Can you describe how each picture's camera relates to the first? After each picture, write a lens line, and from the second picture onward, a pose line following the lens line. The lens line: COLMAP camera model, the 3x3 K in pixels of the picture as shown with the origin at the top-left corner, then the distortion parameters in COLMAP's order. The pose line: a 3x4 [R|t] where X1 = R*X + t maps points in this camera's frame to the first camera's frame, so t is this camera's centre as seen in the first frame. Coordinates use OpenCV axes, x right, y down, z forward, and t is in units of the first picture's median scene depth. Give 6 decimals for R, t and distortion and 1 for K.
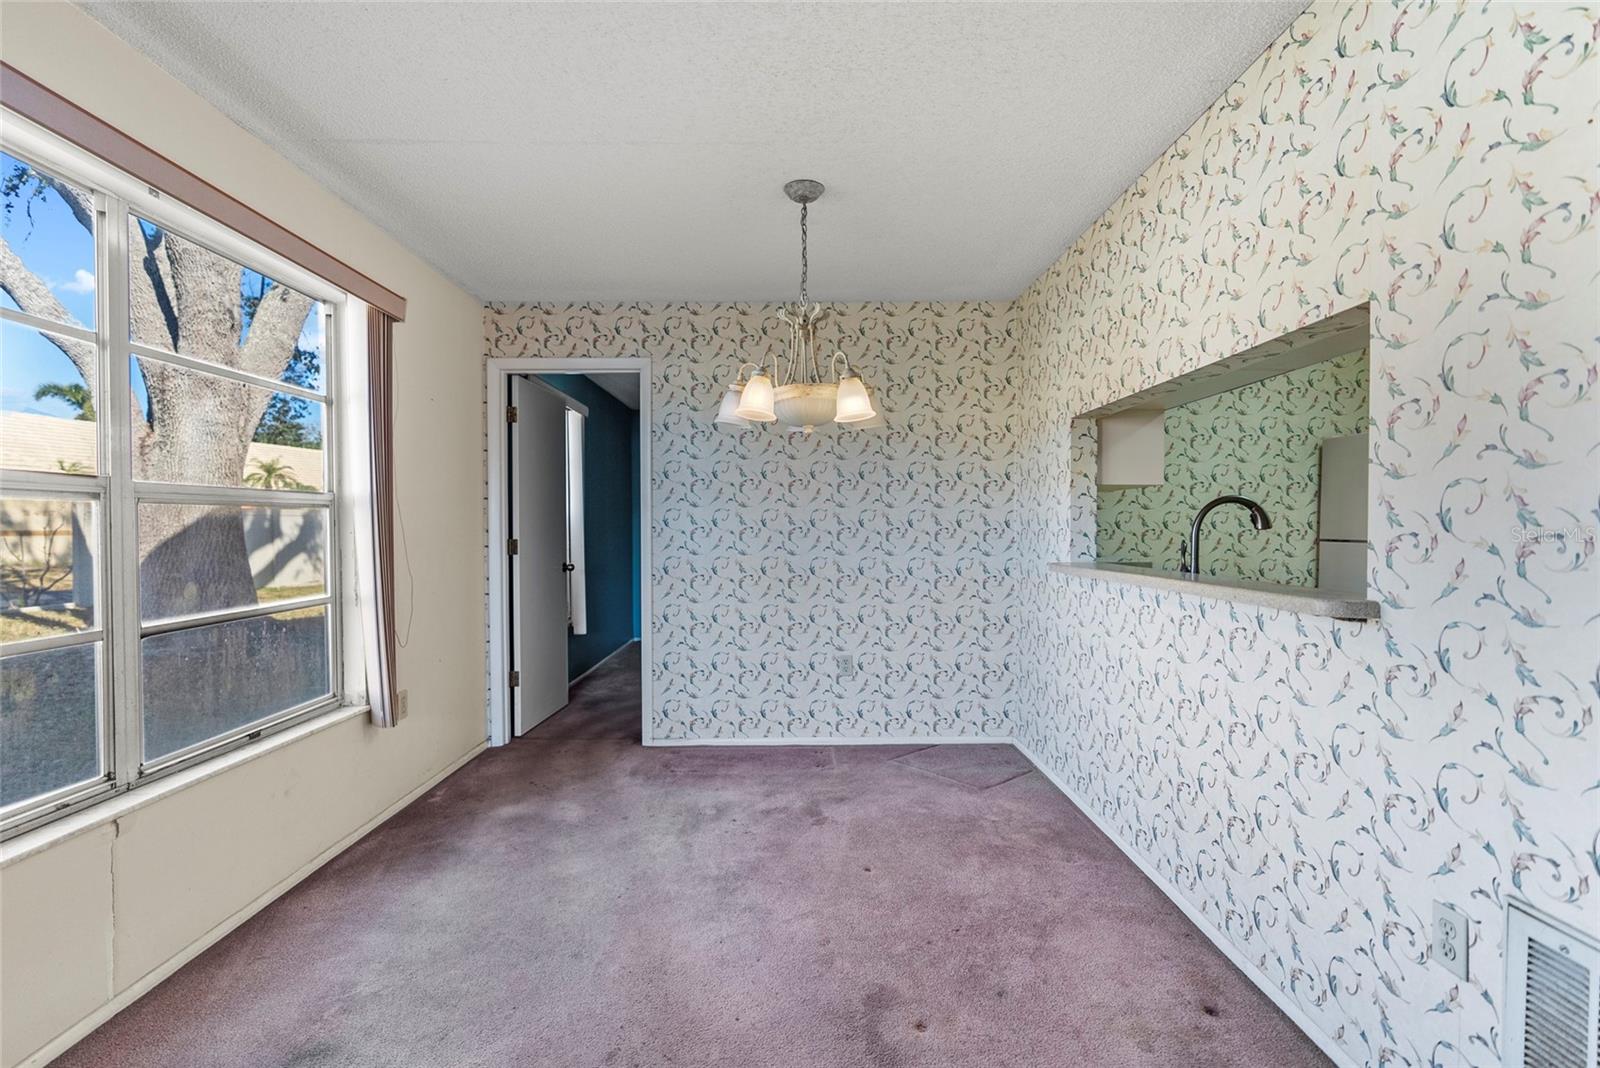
lens RADIAL K [[724.9, 0, 797.9], [0, 724.9, 535.8], [0, 0, 1]] dist [-0.016836, 0.005650]
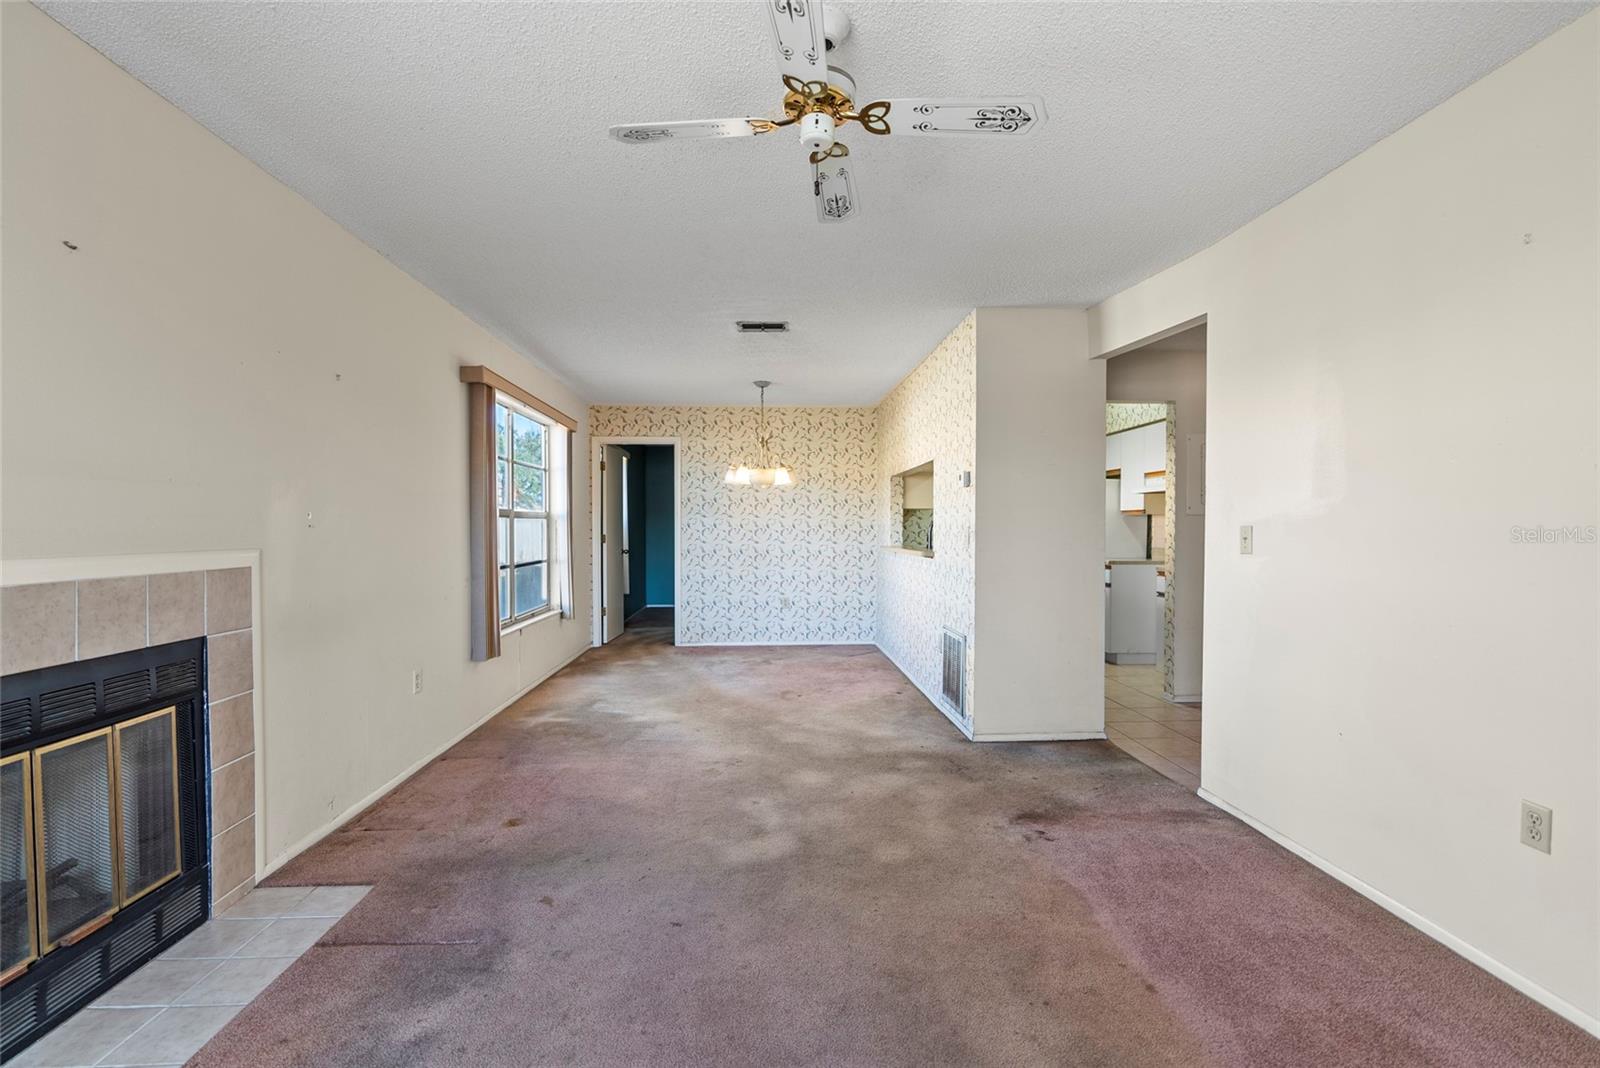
lens RADIAL K [[724.9, 0, 797.9], [0, 724.9, 535.8], [0, 0, 1]] dist [-0.016836, 0.005650]
pose [[0.998802, 0.002297, 0.048874, 0.006508], [-0.002210, 0.999996, -0.001825, 0.010608], [-0.048878, 0.001715, 0.998803, -0.871650]]
